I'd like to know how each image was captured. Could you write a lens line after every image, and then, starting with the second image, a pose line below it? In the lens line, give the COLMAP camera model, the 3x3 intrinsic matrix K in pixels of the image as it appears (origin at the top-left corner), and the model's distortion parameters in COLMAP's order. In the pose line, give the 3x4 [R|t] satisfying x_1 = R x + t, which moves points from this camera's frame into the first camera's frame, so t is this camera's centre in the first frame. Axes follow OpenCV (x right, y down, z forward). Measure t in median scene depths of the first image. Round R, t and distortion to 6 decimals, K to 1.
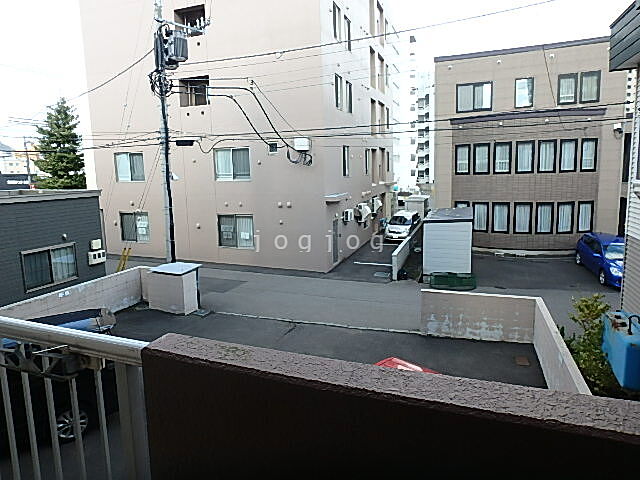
lens RADIAL K [[395.4, 0, 321.9], [0, 395.4, 216.3], [0, 0, 1]] dist [-0.031078, -0.003222]
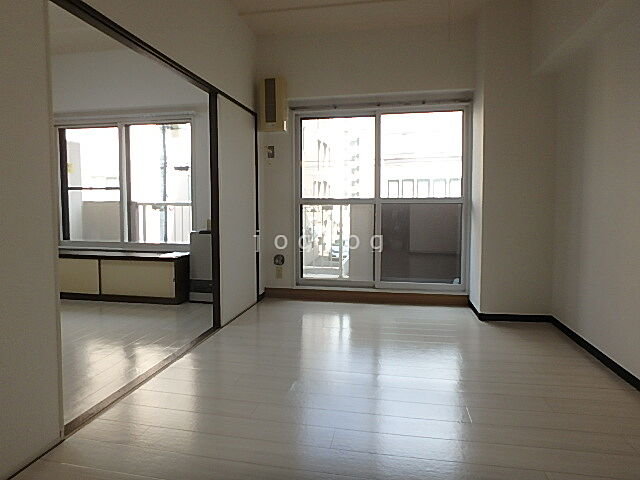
lens RADIAL K [[395.4, 0, 319.6], [0, 395.4, 239.4], [0, 0, 1]] dist [-0.031078, -0.003222]
pose [[0.982980, 0.016683, 0.182954, -0.097146], [-0.011061, 0.999436, -0.031707, 0.046537], [-0.183380, 0.029144, 0.982610, -0.192845]]
